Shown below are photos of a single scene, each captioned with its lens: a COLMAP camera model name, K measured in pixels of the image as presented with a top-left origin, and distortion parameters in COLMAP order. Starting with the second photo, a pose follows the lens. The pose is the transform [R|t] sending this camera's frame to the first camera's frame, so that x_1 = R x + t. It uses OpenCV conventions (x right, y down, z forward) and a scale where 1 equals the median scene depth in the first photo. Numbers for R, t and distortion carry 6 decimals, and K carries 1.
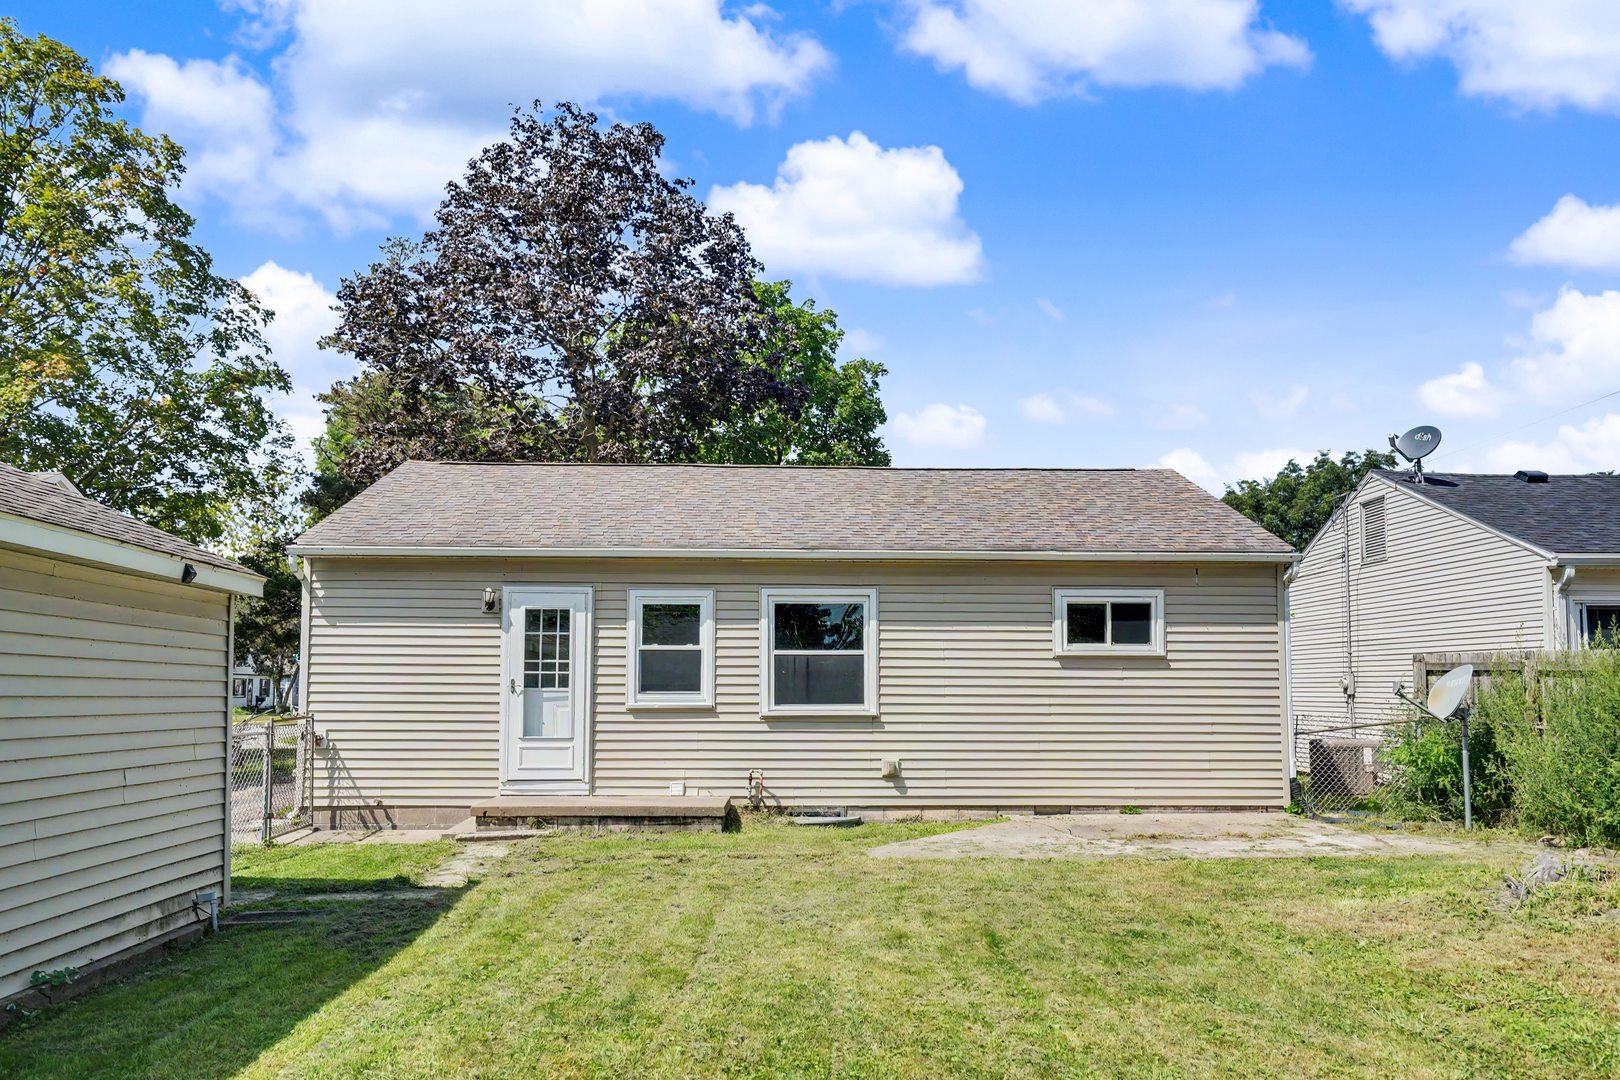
lens RADIAL K [[1210.8, 0, 810.0], [0, 1210.8, 540.0], [0, 0, 1]] dist [-0.028515, 0.001486]
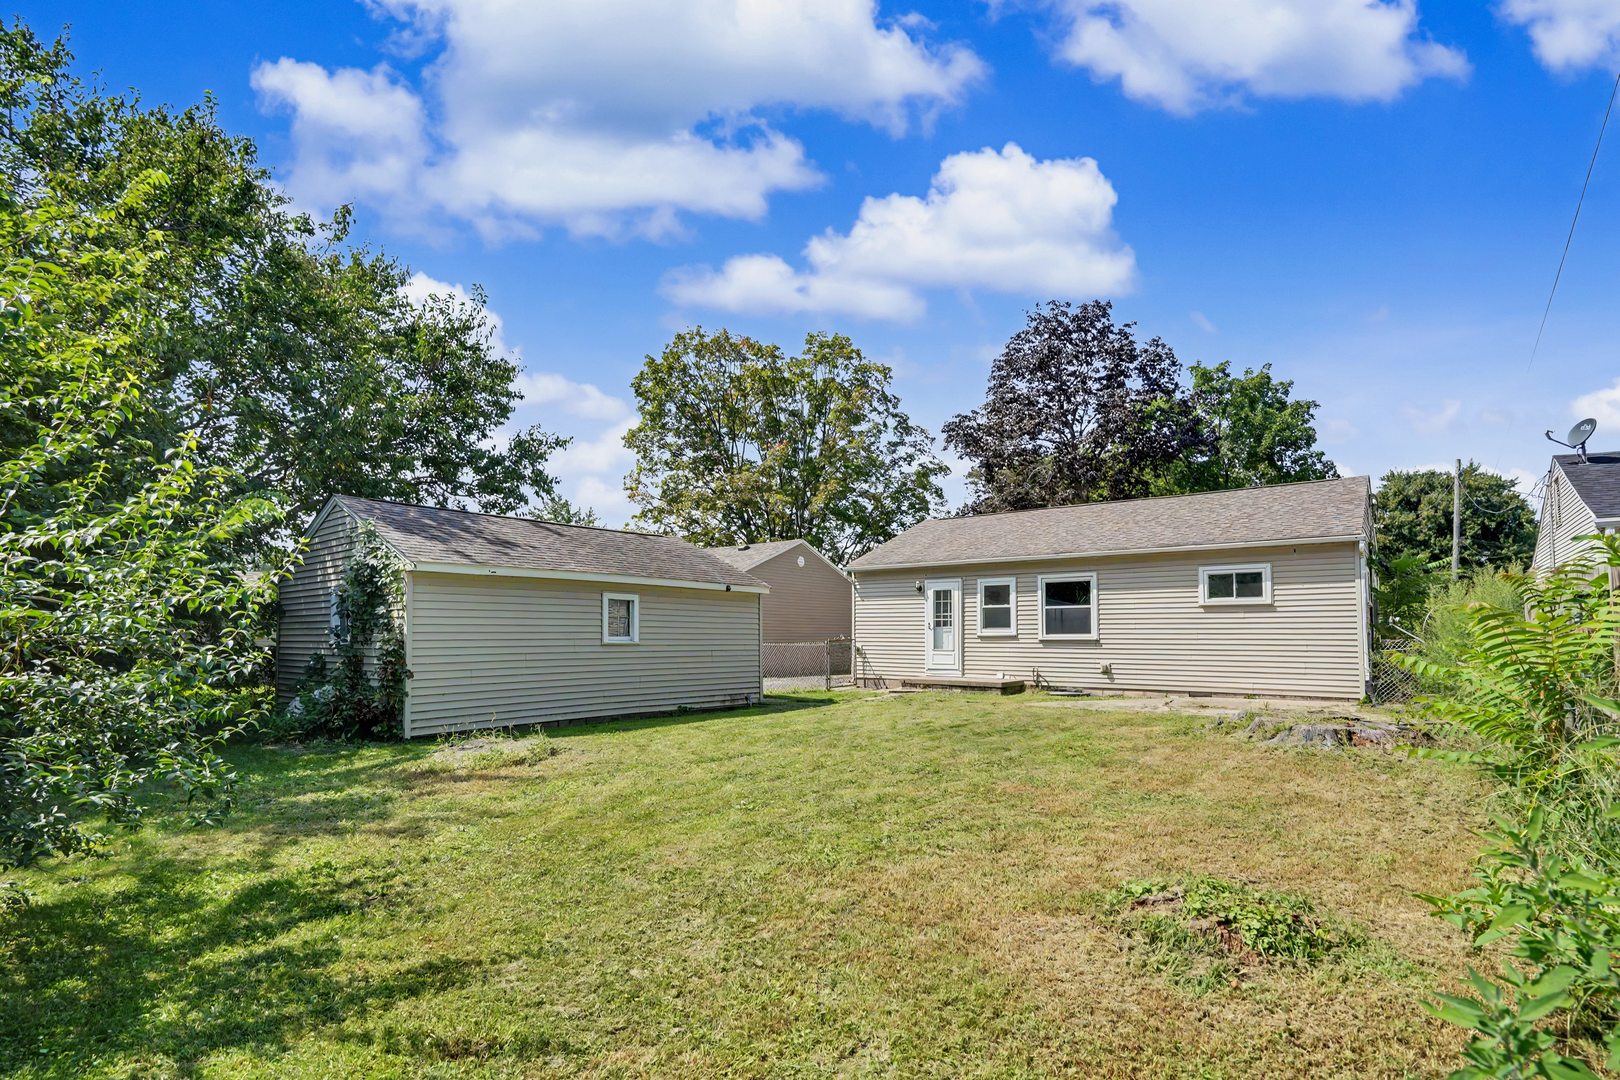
lens RADIAL K [[764.4, 0, 812.6], [0, 764.4, 512.2], [0, 0, 1]] dist [-0.065219, 0.025268]
pose [[0.751942, -0.101827, -0.651318, 0.507839], [0.079361, 0.994796, -0.063904, -0.012746], [0.654435, -0.003637, 0.756110, -0.182181]]
